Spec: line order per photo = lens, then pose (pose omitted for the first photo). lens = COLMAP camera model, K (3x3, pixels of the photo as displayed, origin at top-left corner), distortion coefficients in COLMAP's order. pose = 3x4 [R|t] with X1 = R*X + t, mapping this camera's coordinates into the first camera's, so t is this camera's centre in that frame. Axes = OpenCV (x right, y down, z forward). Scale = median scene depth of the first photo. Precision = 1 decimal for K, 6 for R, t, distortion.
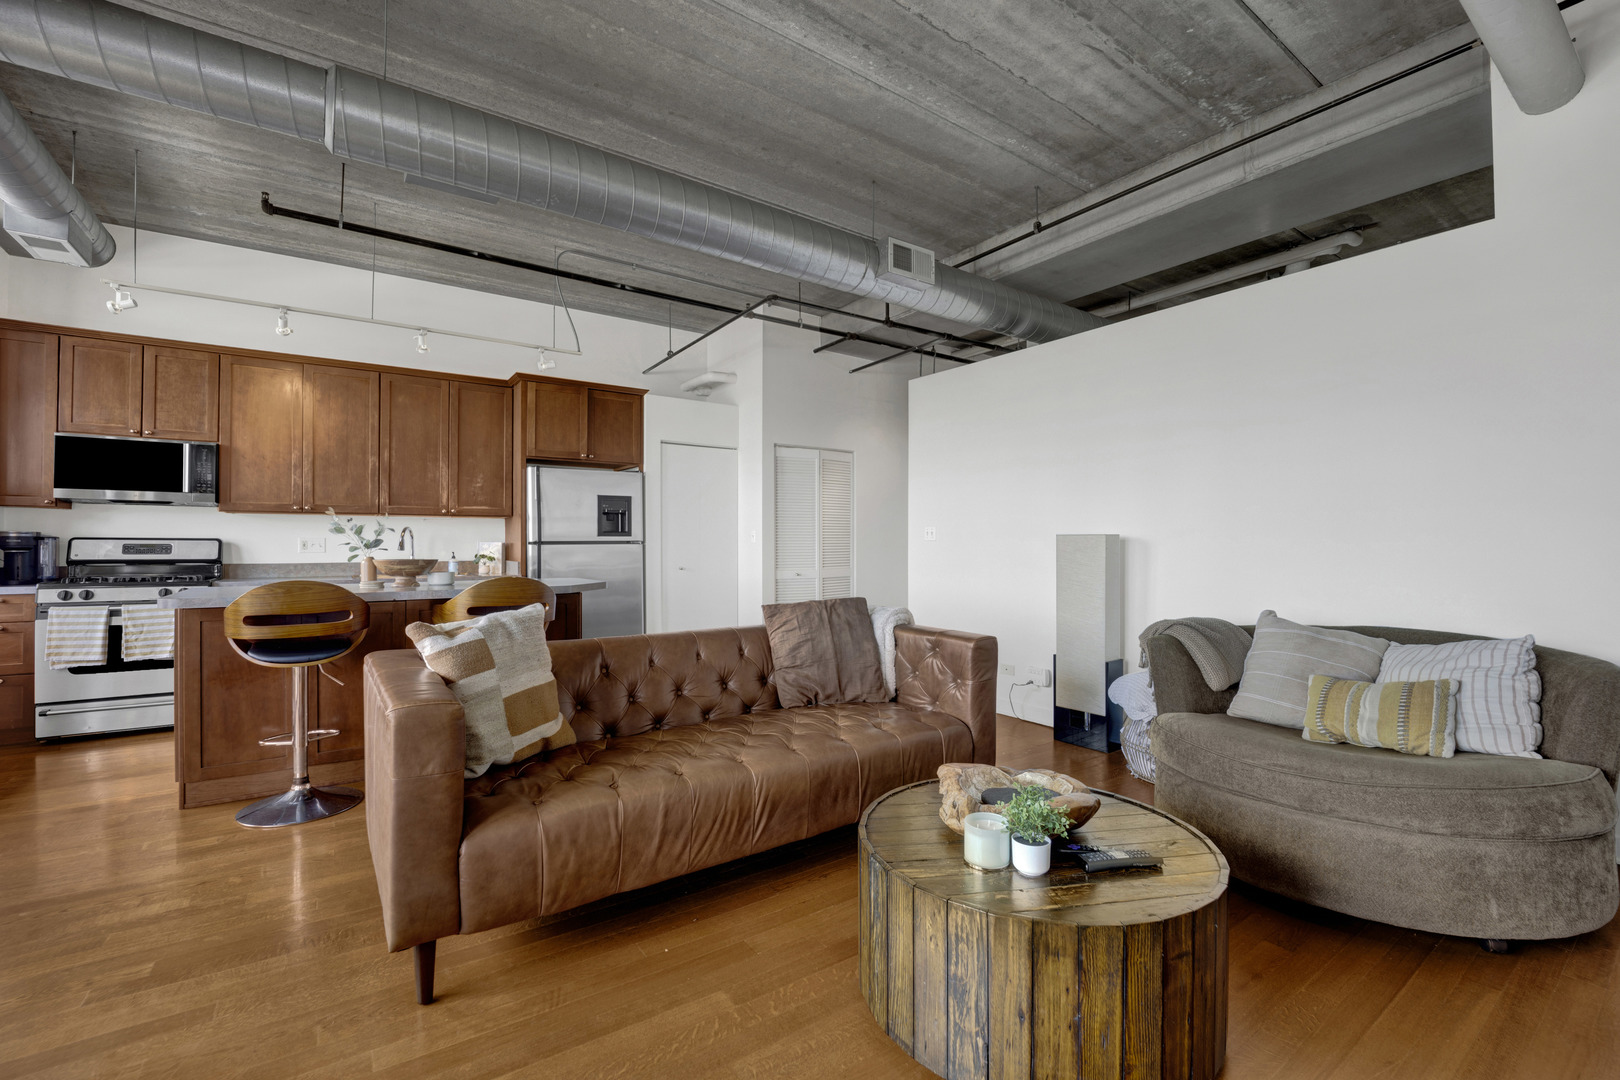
lens RADIAL K [[669.2, 0, 804.6], [0, 669.2, 533.2], [0, 0, 1]] dist [-0.020267, -0.000707]
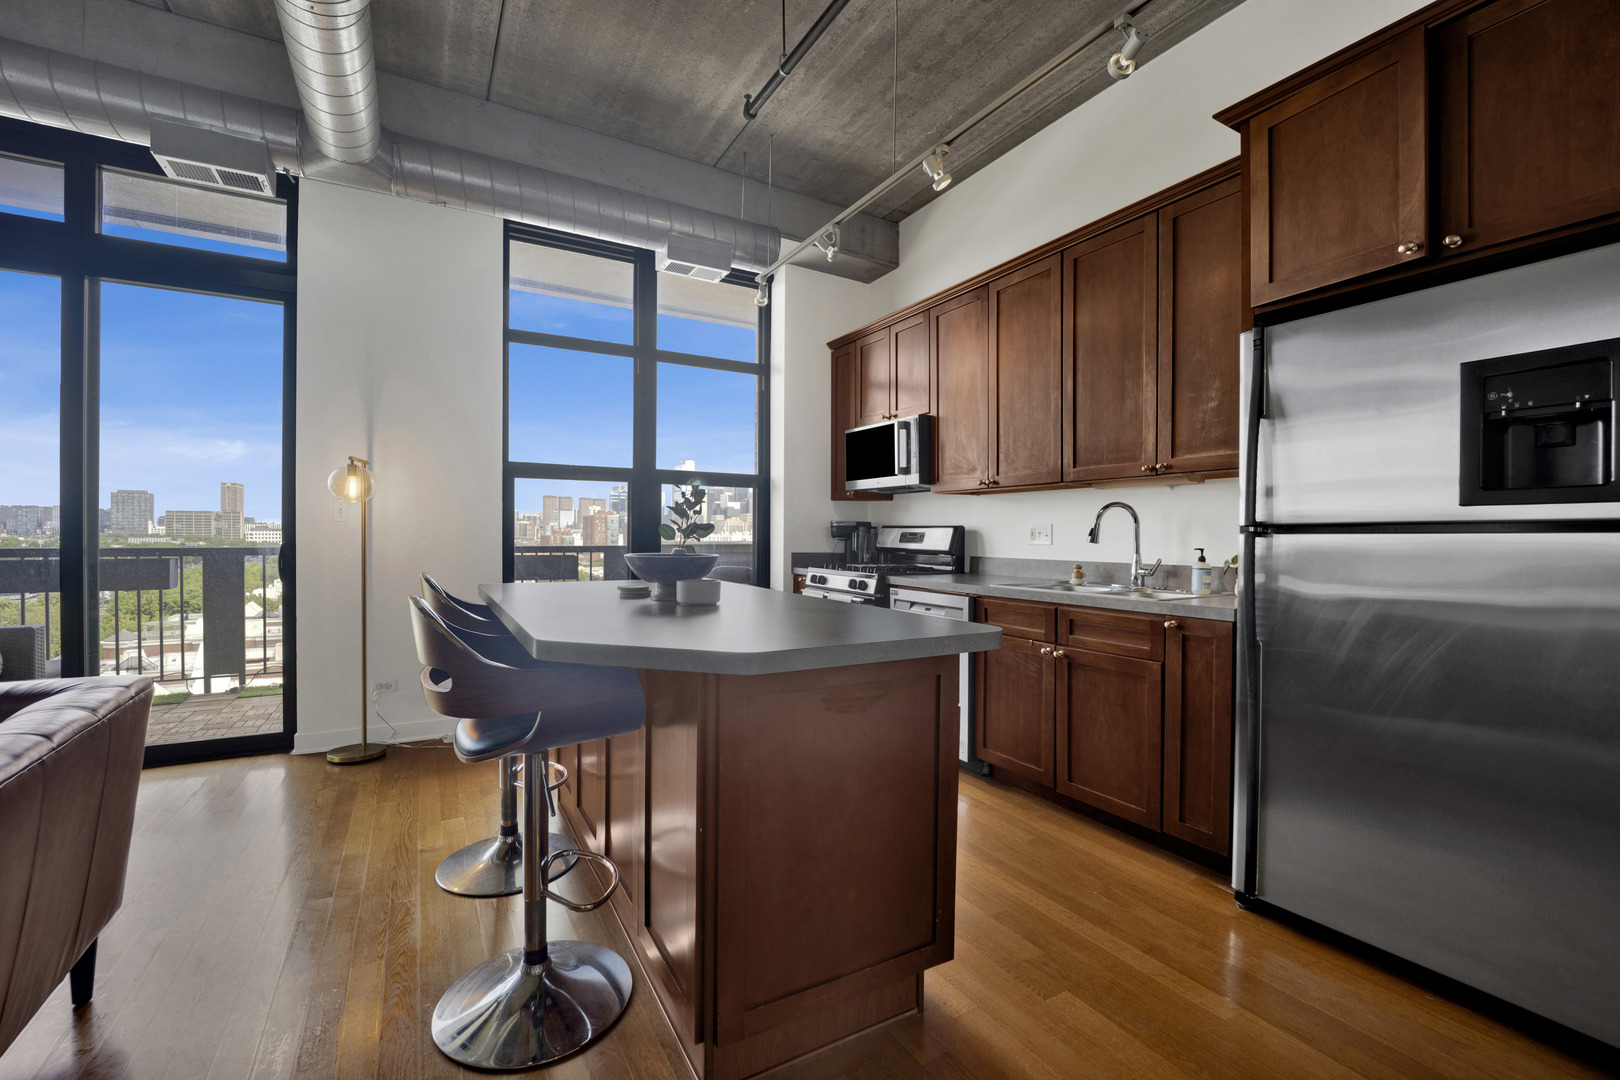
lens RADIAL K [[669.2, 0, 815.8], [0, 669.2, 541.2], [0, 0, 1]] dist [-0.020267, -0.000707]
pose [[-0.078012, 0.011004, -0.996892, -0.007116], [0.011450, 0.999883, 0.010141, 0.020084], [0.996887, -0.010624, -0.078129, 1.057901]]
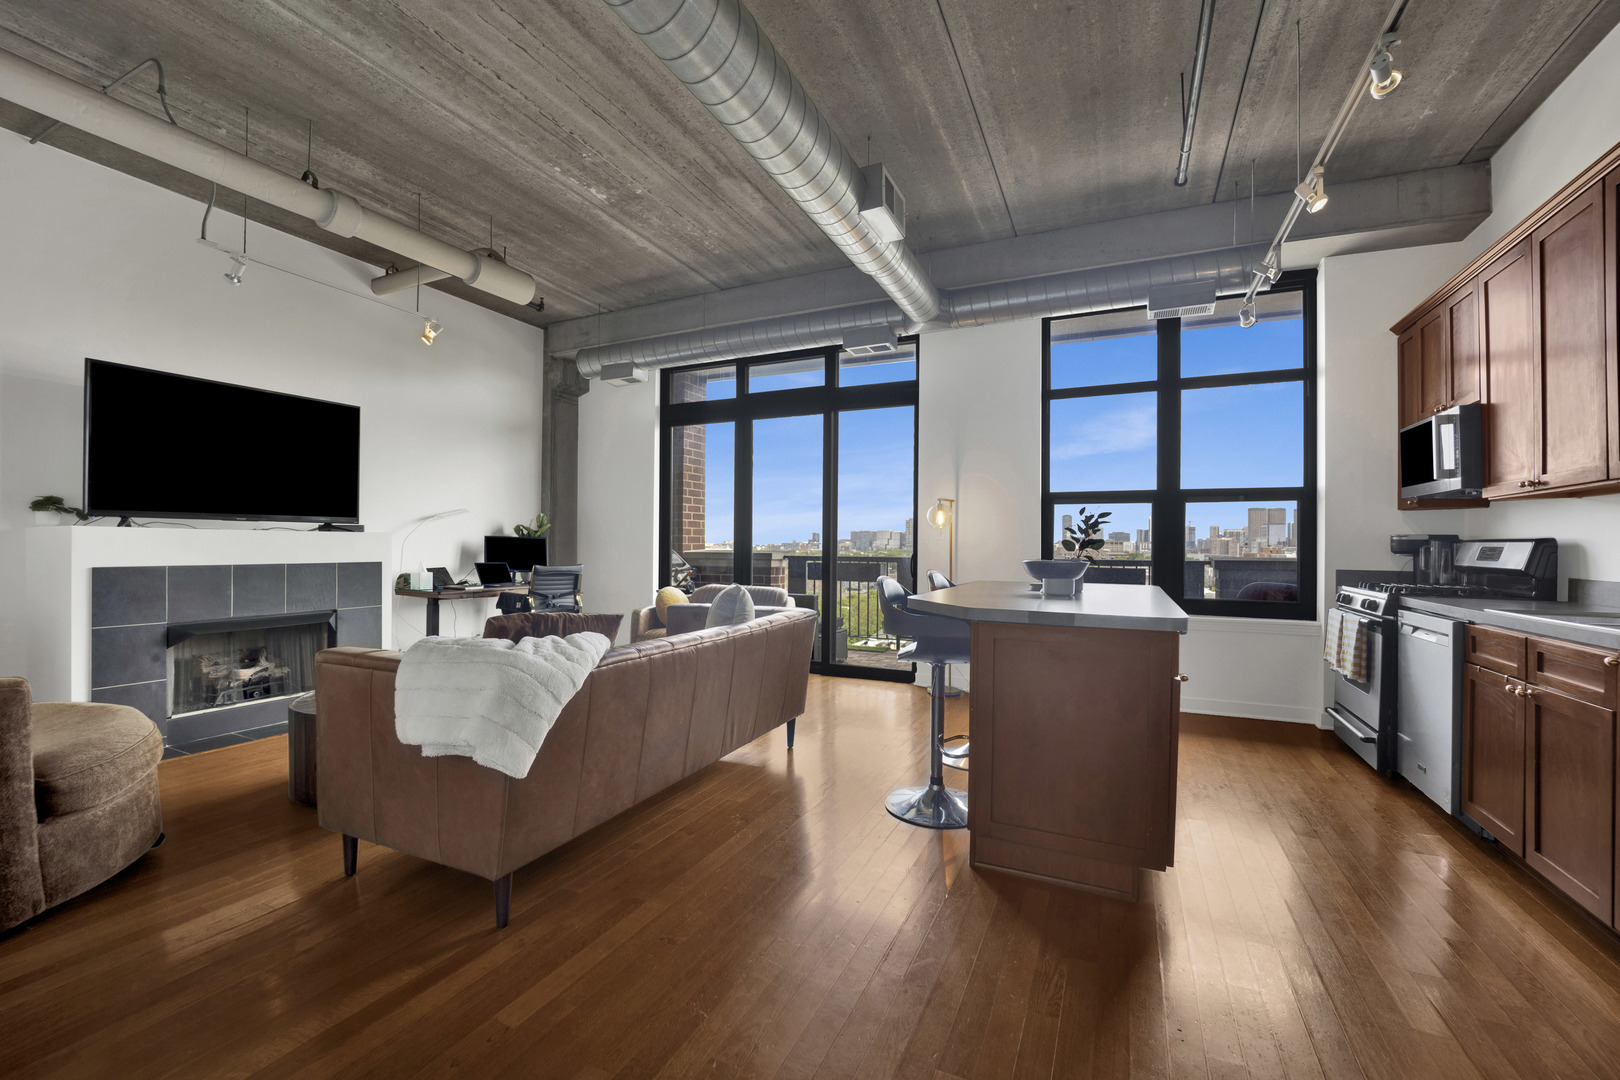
lens RADIAL K [[669.2, 0, 825.4], [0, 669.2, 543.6], [0, 0, 1]] dist [-0.020267, -0.000707]
pose [[-0.858452, -0.008389, -0.512825, 0.074743], [0.001319, 0.999827, -0.018563, 0.028762], [0.512891, -0.016612, -0.858293, 1.424903]]
